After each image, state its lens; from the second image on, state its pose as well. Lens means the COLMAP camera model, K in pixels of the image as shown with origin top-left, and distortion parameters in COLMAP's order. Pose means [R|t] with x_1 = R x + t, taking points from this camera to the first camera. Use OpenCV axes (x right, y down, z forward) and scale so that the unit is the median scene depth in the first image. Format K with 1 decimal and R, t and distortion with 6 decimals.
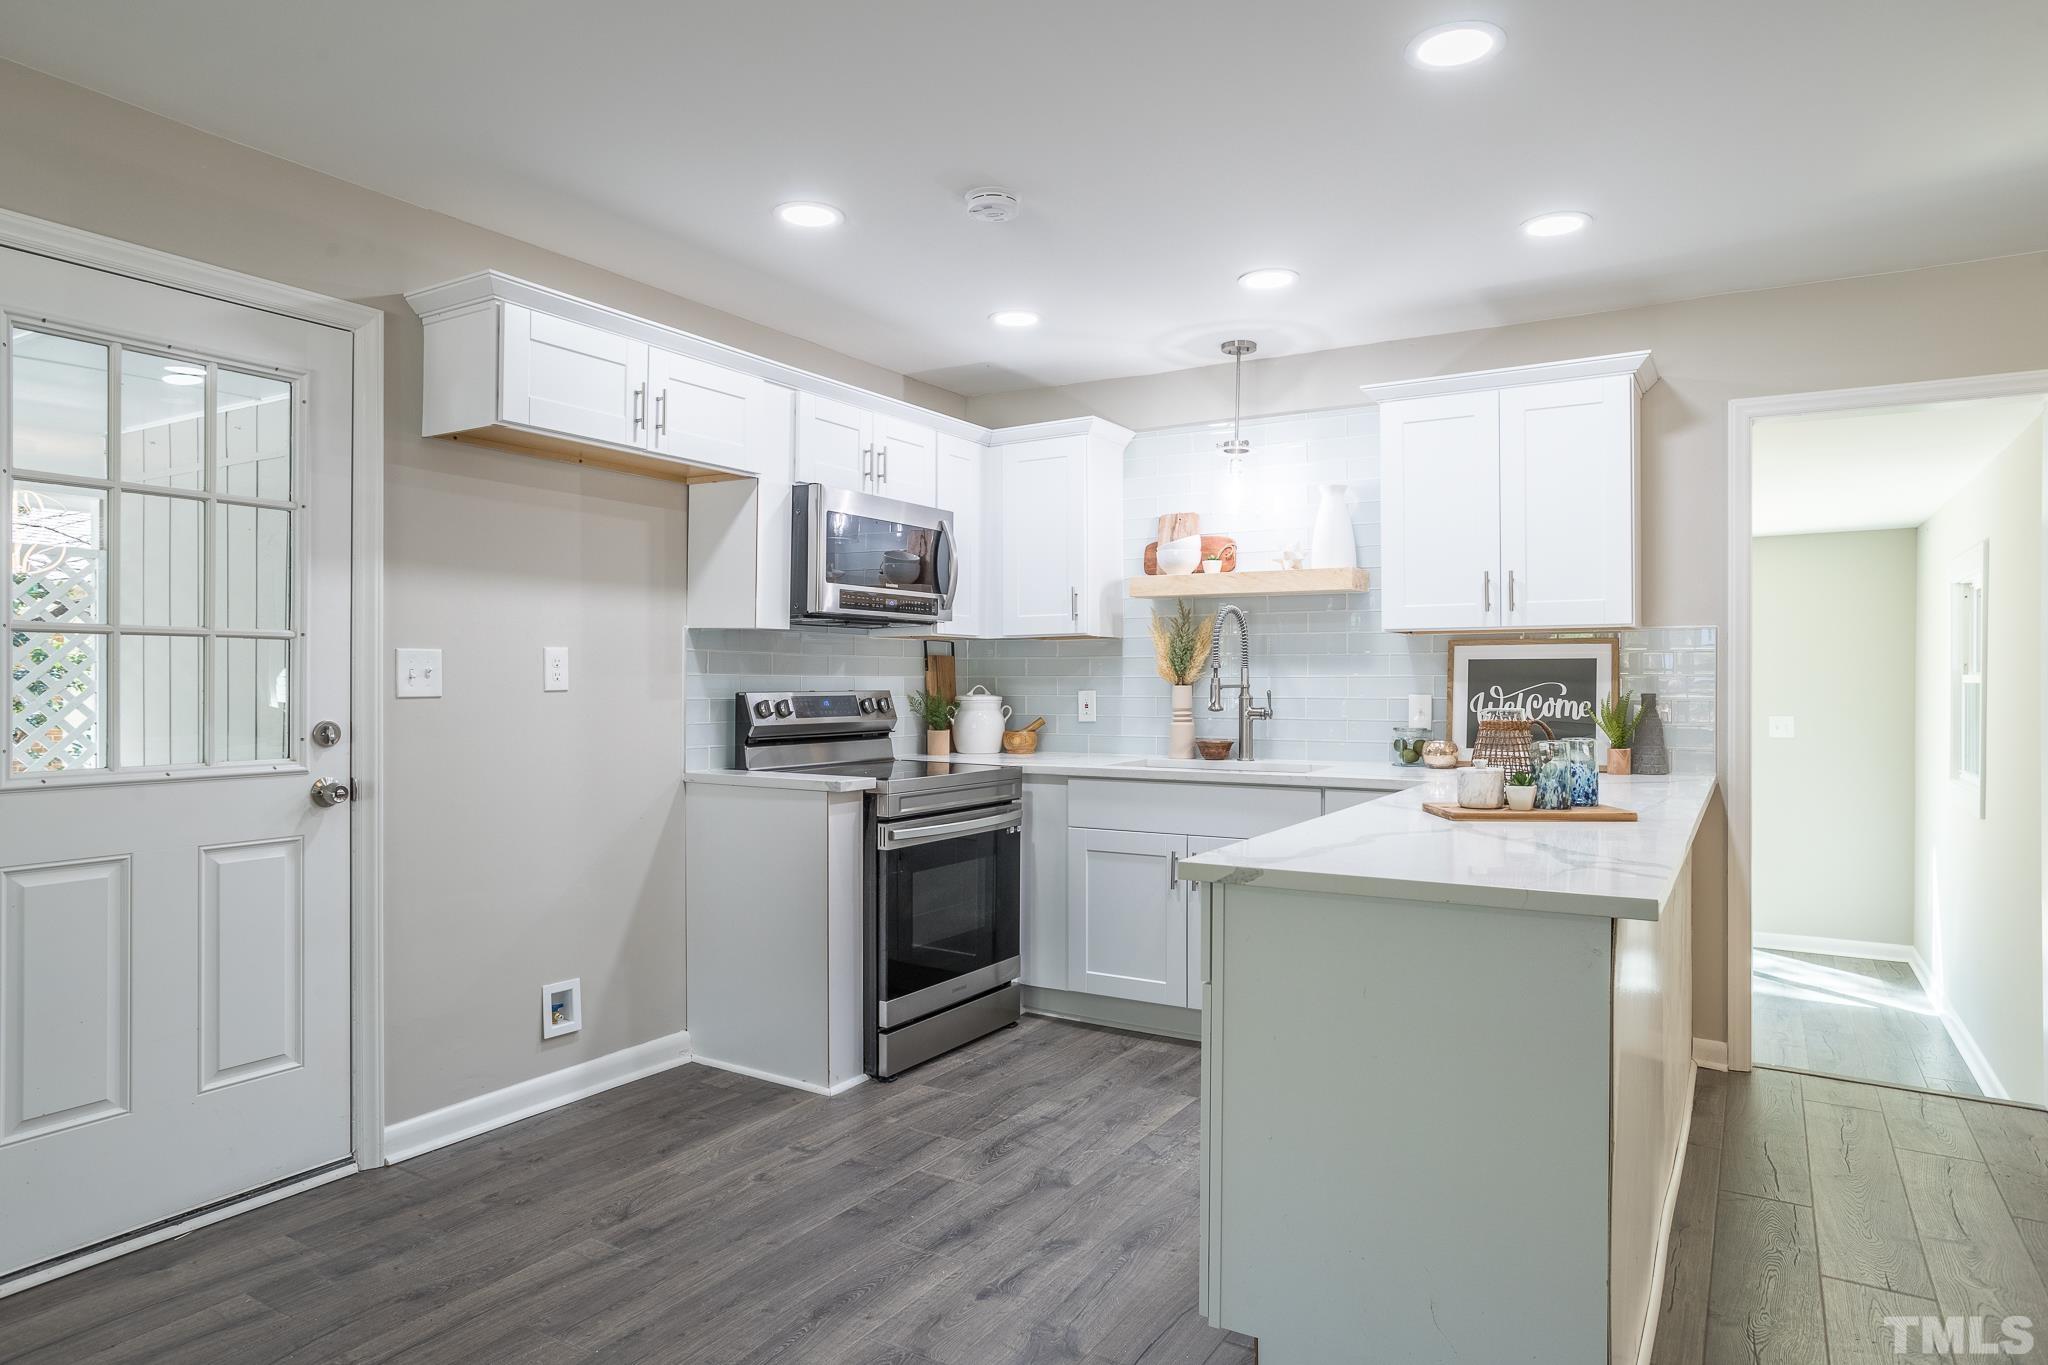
lens RADIAL K [[1241.7, 0, 1013.8], [0, 1241.7, 681.1], [0, 0, 1]] dist [0.000865, 0.005984]
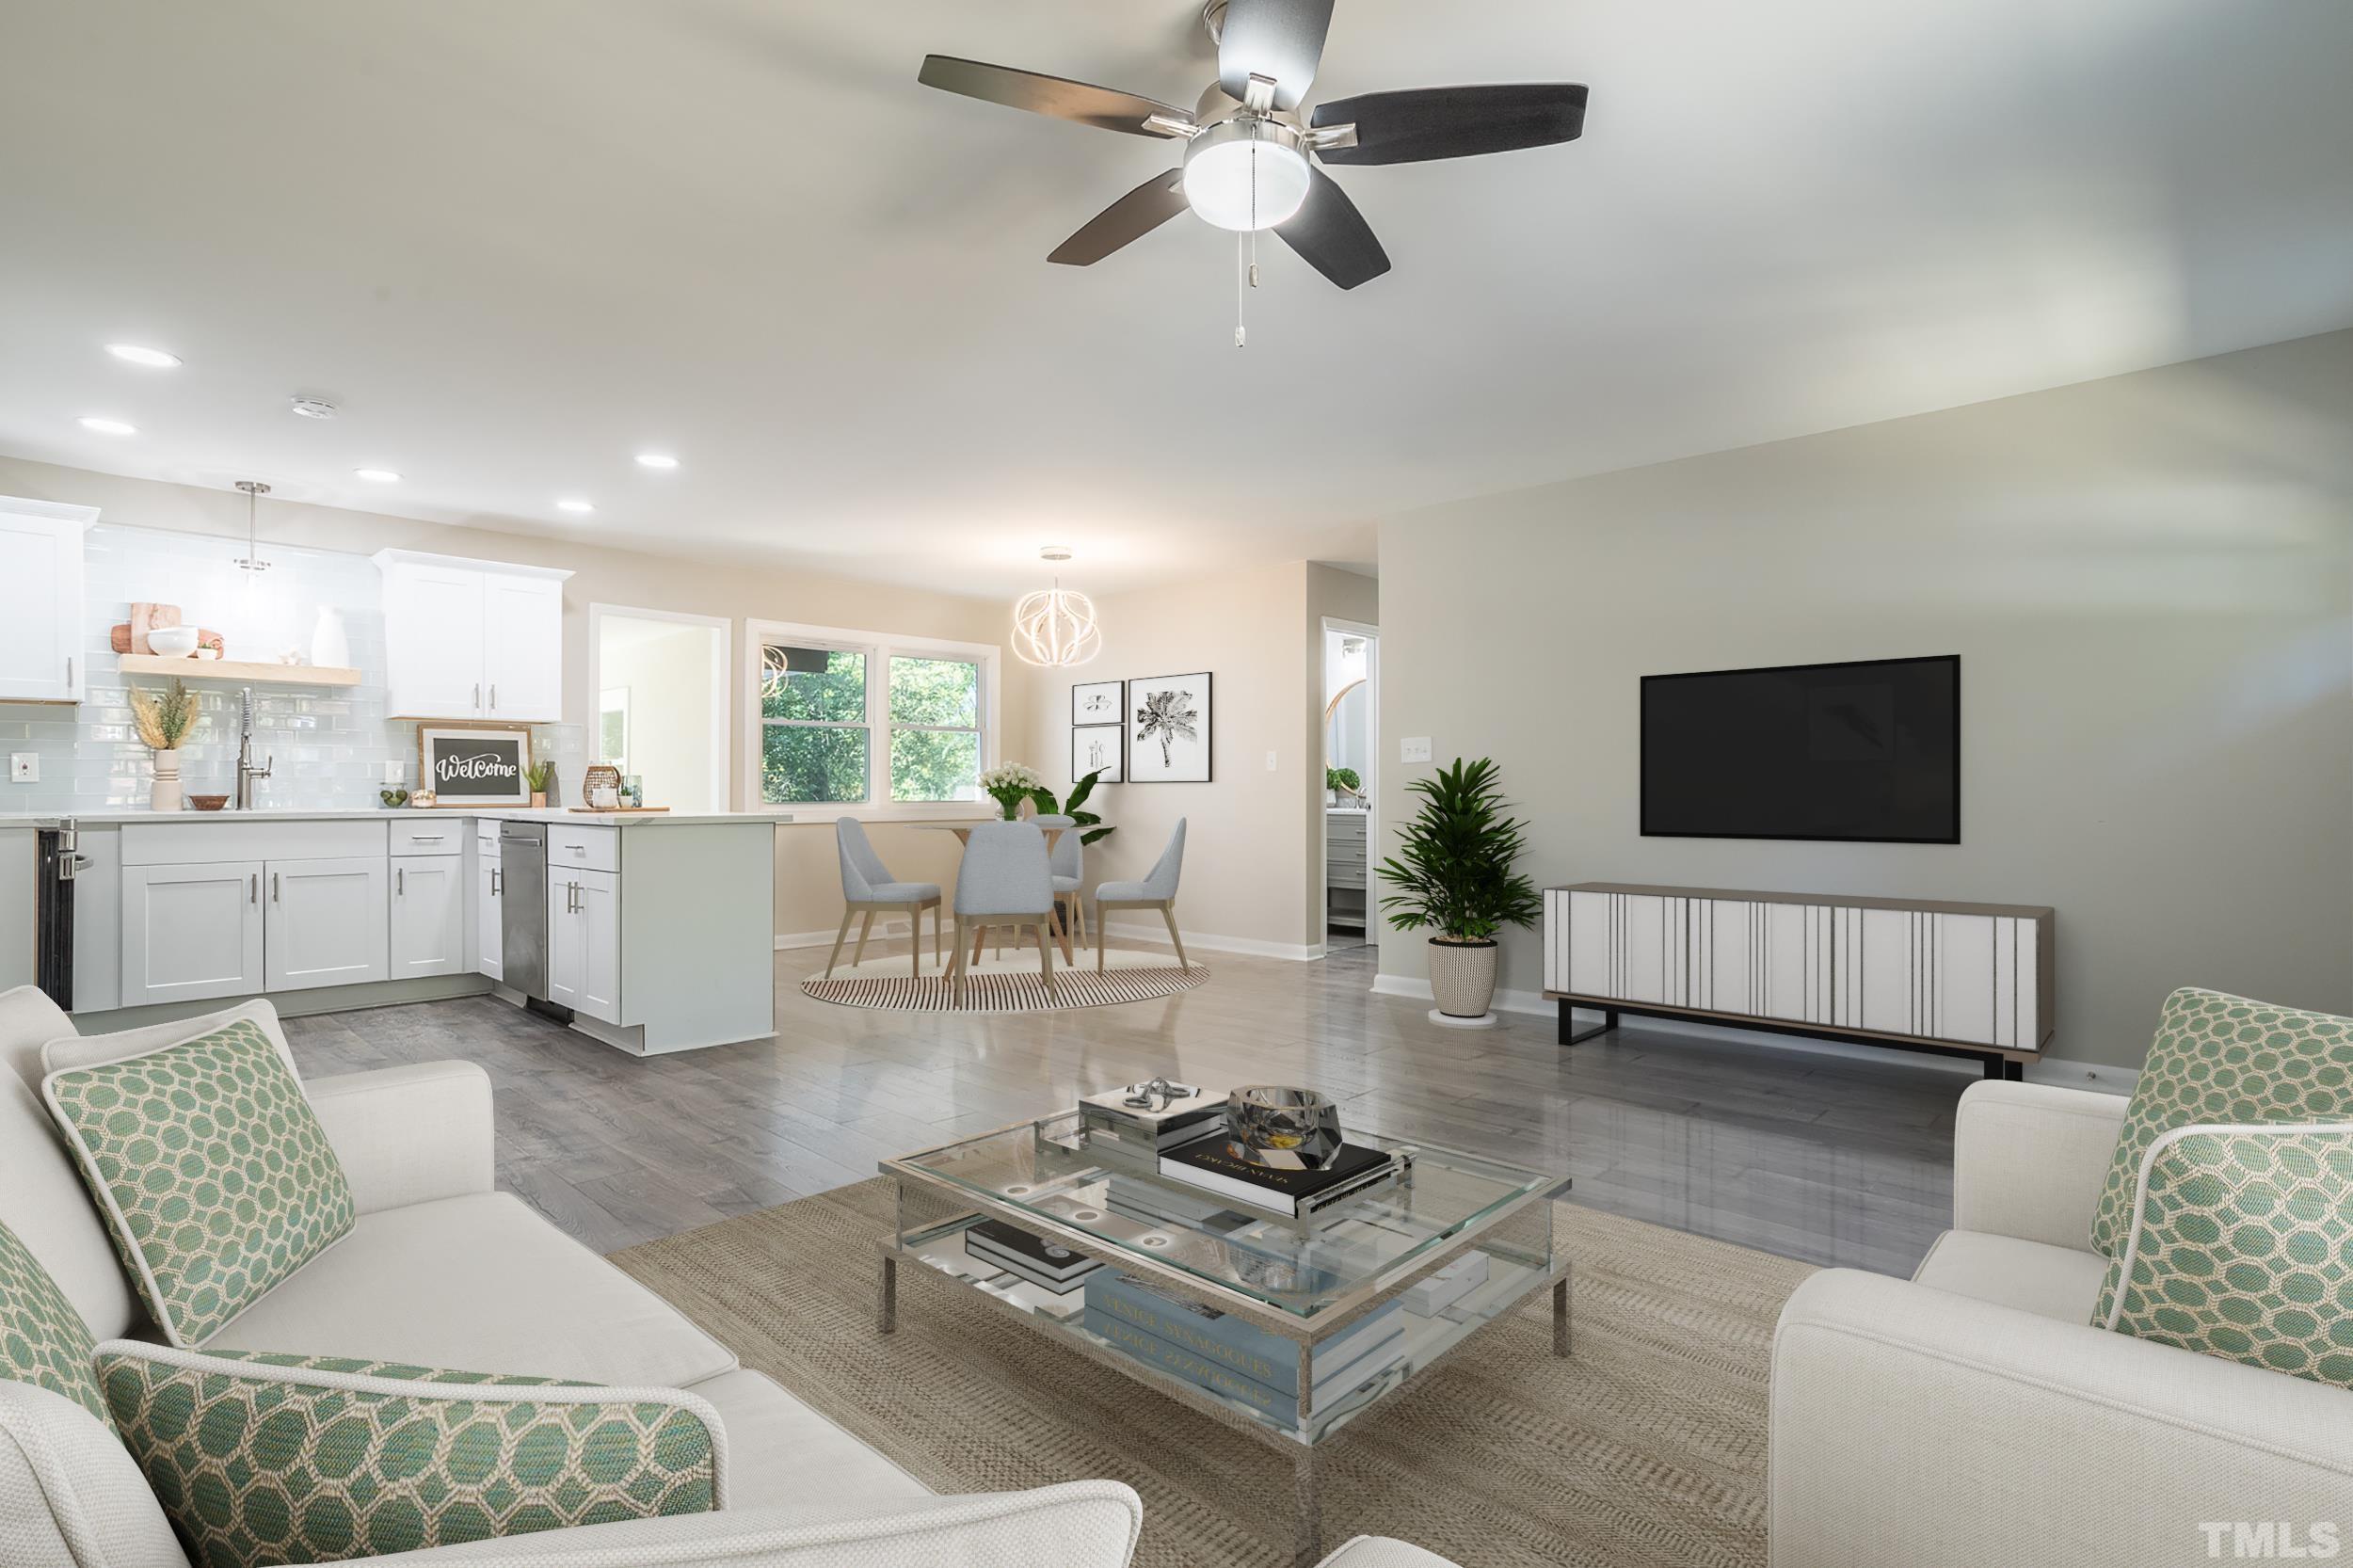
lens RADIAL K [[1148.2, 0, 1218.0], [0, 1148.2, 792.3], [0, 0, 1]] dist [-0.043265, 0.024340]
pose [[0.190621, 0.001396, 0.981663, -0.839975], [-0.001740, 0.999998, -0.001084, 0.050926], [-0.981662, -0.001502, 0.190623, -0.220028]]
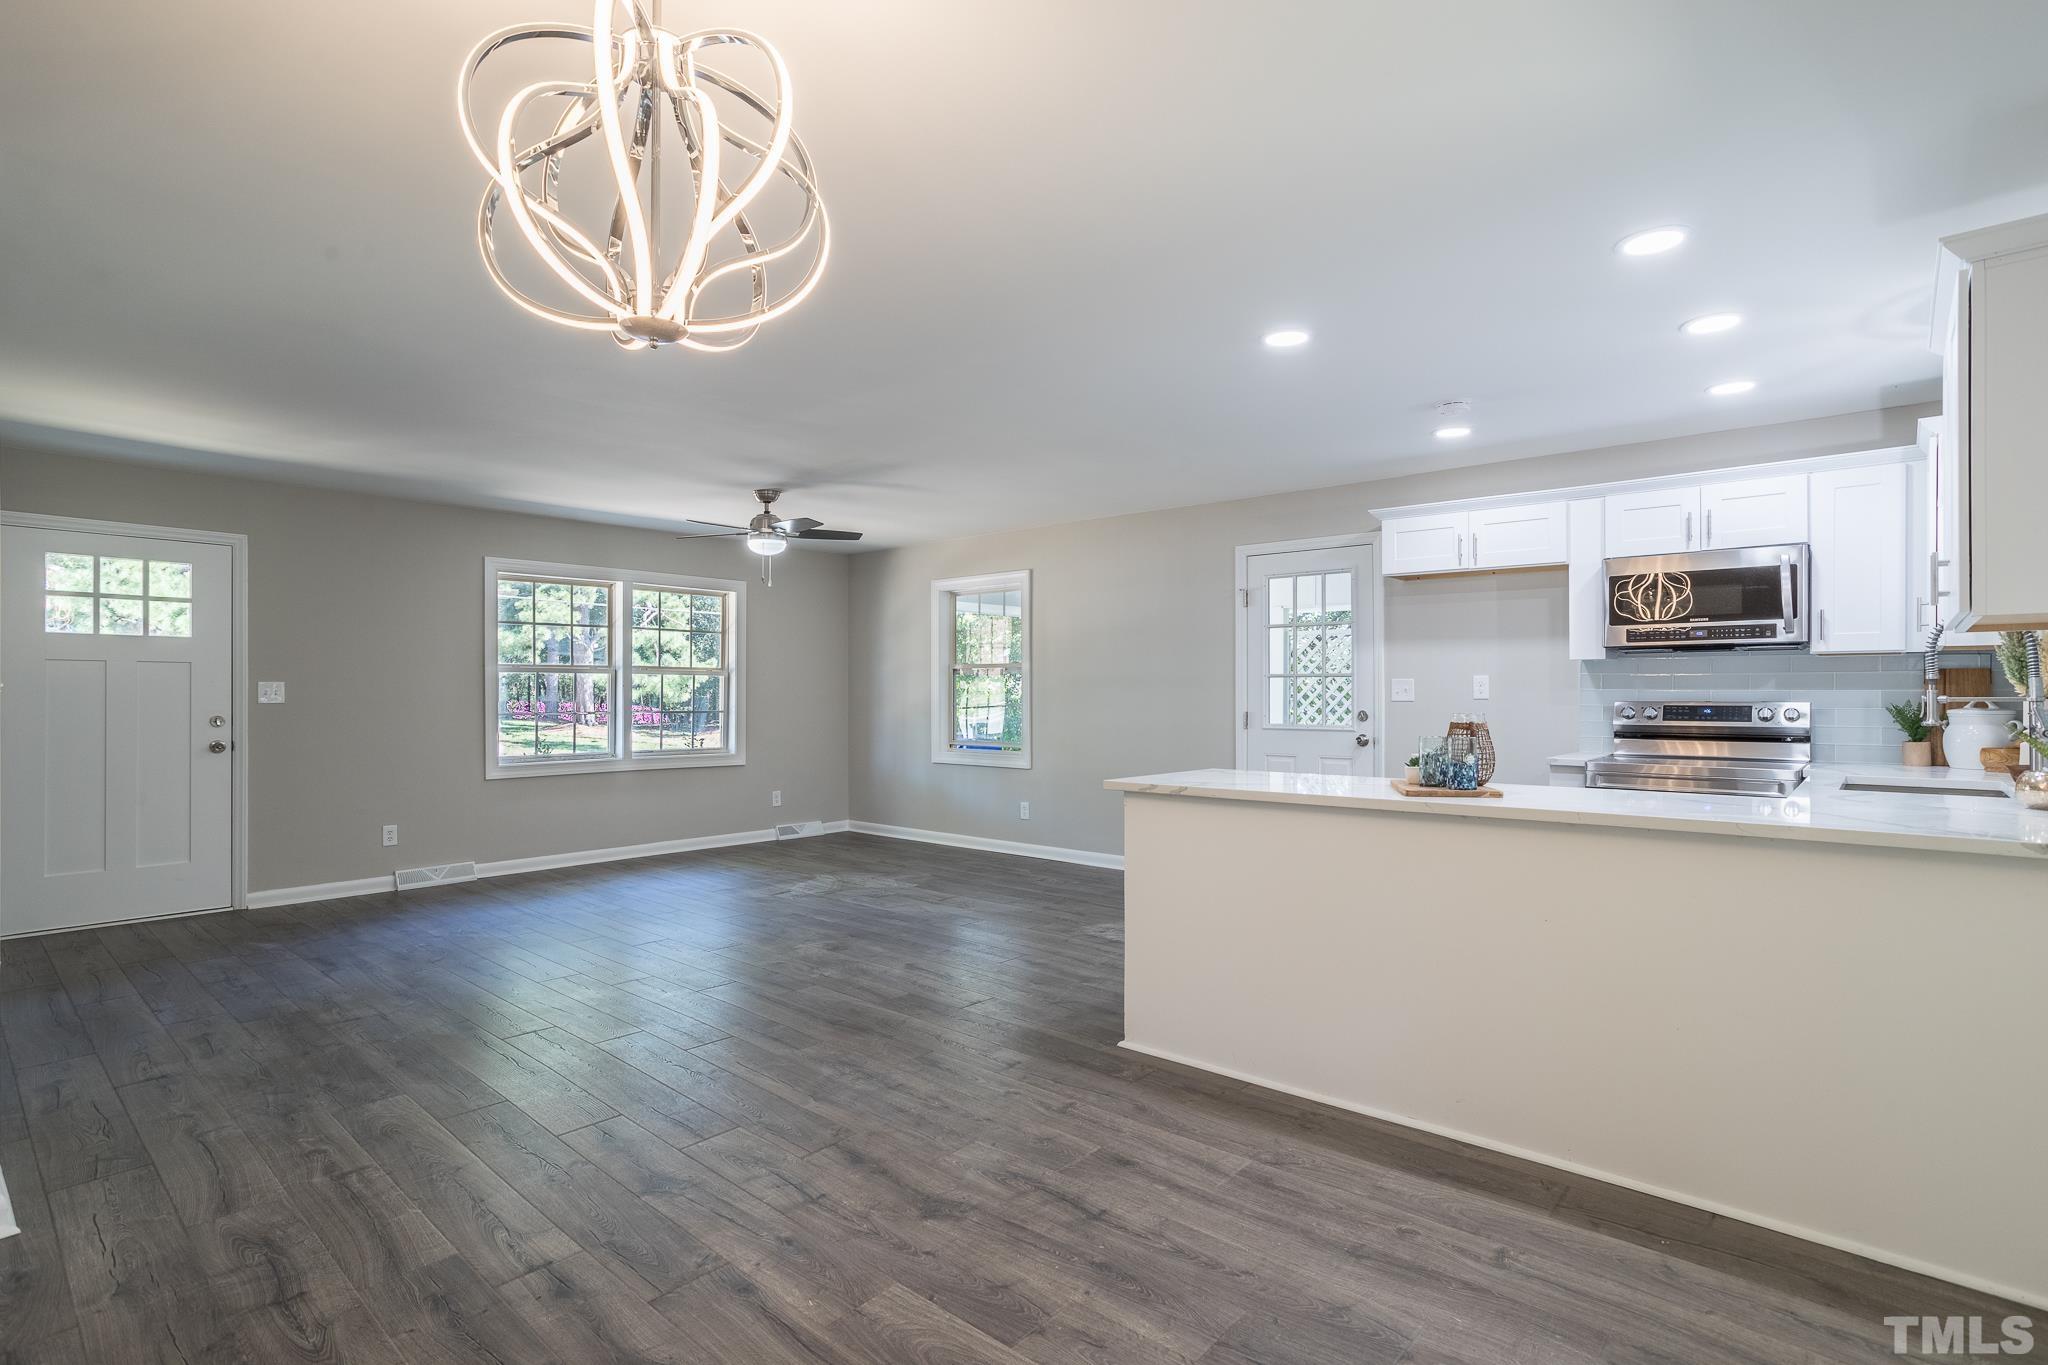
lens RADIAL K [[999.4, 0, 1046.7], [0, 999.4, 702.7], [0, 0, 1]] dist [-0.043265, 0.024340]
pose [[-0.161154, 0.009507, -0.986883, 1.049140], [-0.000196, 0.999953, 0.009665, -0.000765], [0.986929, 0.001751, -0.161145, 0.517381]]
